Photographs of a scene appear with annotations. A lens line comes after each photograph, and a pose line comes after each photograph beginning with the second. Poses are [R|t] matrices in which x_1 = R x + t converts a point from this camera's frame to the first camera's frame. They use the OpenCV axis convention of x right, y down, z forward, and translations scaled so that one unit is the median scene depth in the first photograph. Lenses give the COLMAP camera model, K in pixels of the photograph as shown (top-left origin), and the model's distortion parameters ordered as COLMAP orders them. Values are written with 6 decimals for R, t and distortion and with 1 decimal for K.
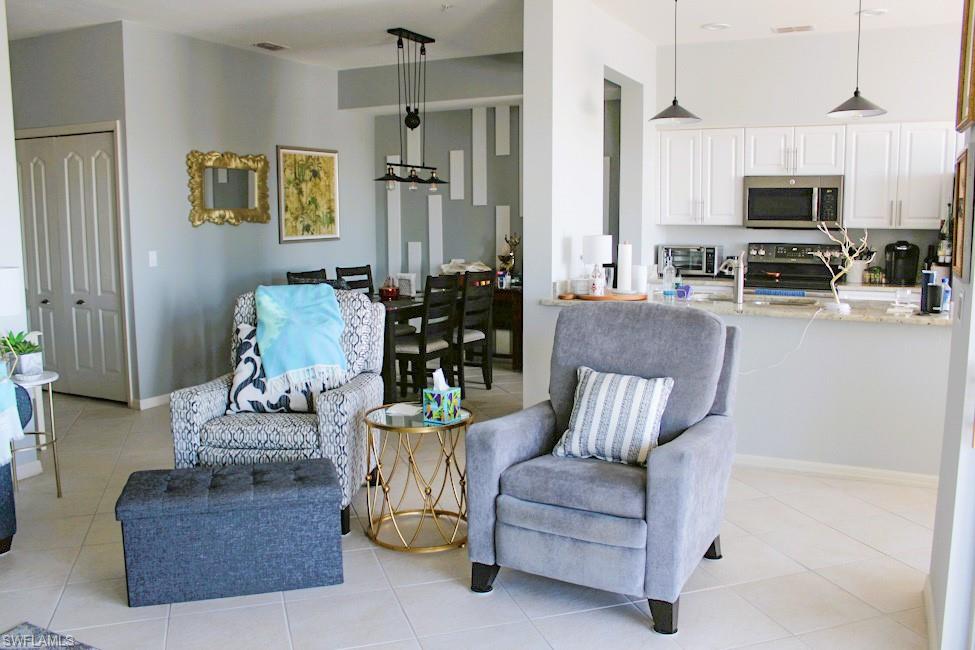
lens RADIAL K [[834.1, 0, 487.3], [0, 834.1, 321.9], [0, 0, 1]] dist [-0.130424, 0.015732]
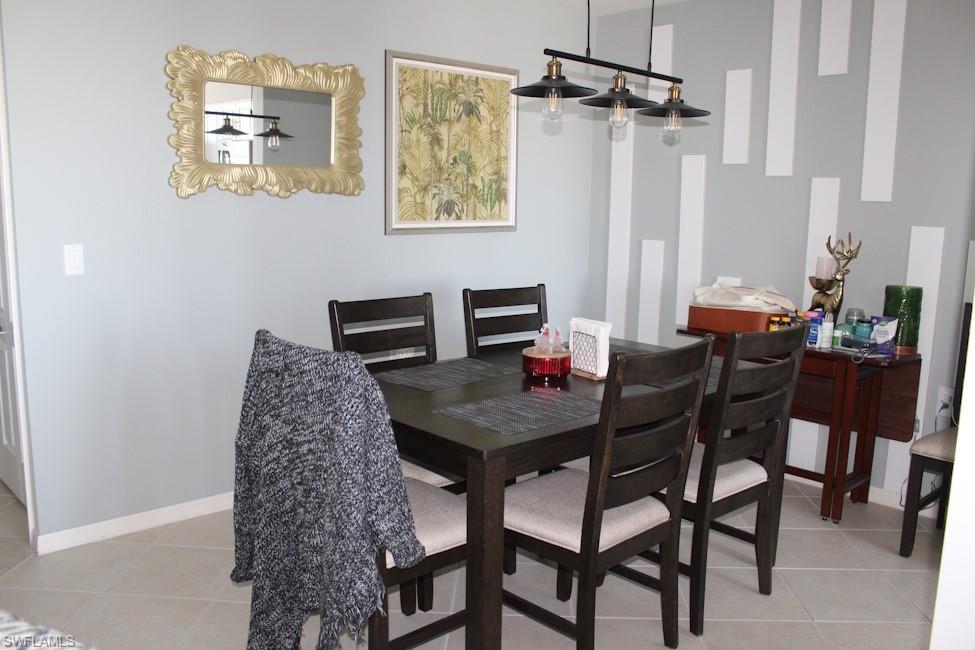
lens RADIAL K [[834.1, 0, 486.8], [0, 834.1, 335.0], [0, 0, 1]] dist [-0.130424, 0.015732]
pose [[0.940400, 0.078150, -0.330969, -0.004195], [-0.066794, 0.996726, 0.045565, -0.057010], [0.333447, -0.020742, 0.942541, 0.497419]]
